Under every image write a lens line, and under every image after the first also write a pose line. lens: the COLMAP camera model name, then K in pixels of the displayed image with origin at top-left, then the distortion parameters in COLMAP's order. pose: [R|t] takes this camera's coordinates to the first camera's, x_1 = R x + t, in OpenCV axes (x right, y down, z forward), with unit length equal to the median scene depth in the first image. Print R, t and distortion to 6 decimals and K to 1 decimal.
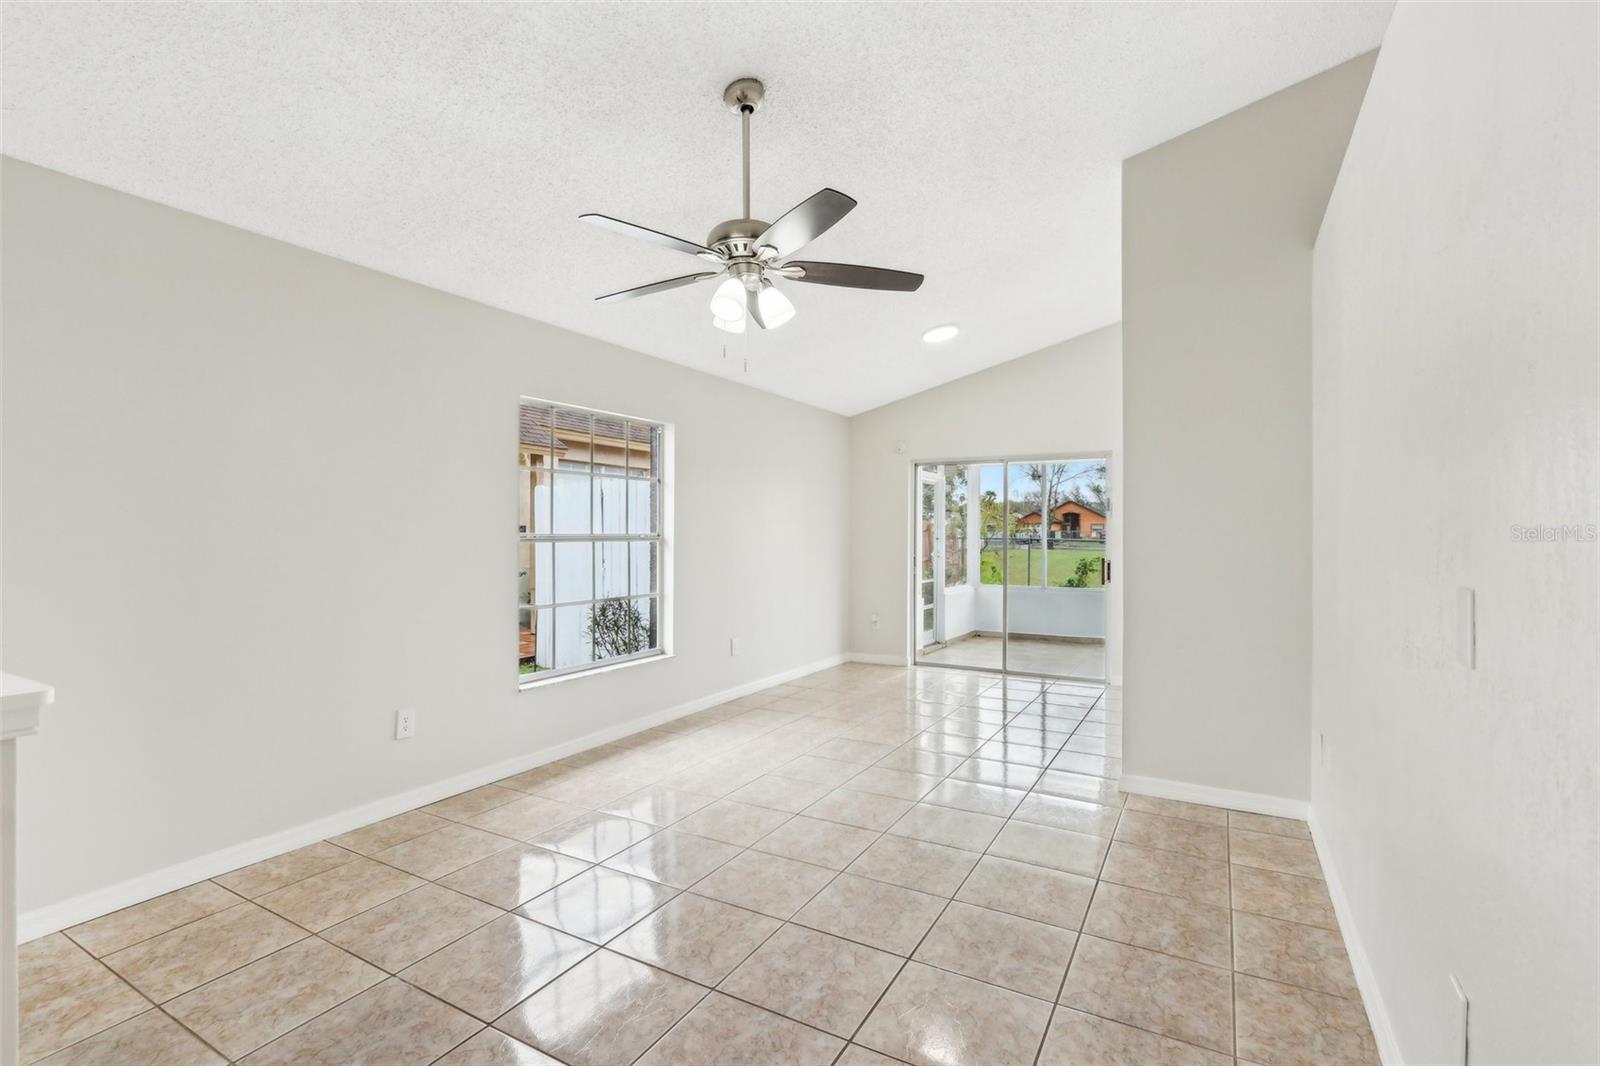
lens RADIAL K [[742.7, 0, 778.9], [0, 742.7, 515.4], [0, 0, 1]] dist [-0.011909, 0.002014]
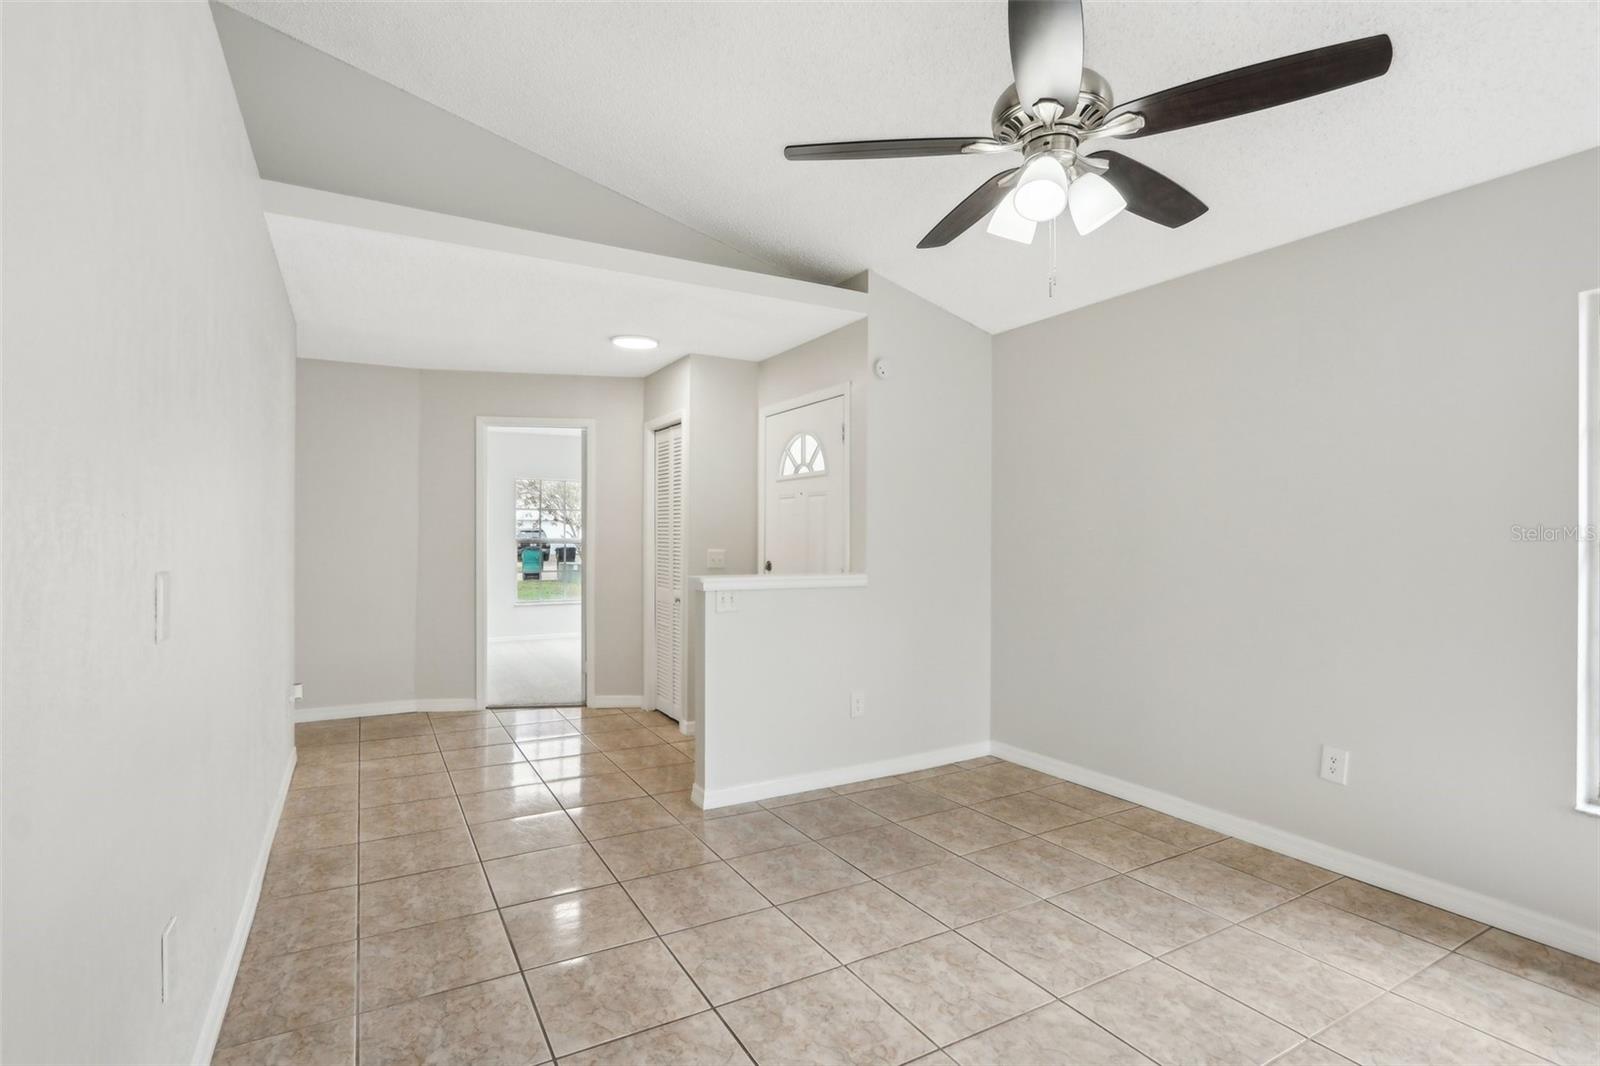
lens RADIAL K [[742.7, 0, 762.3], [0, 742.7, 551.7], [0, 0, 1]] dist [-0.011909, 0.002014]
pose [[-0.514632, 0.011853, -0.857329, 0.560879], [0.015877, 0.999865, 0.004293, 0.032884], [0.857264, -0.011403, -0.514751, 0.943264]]
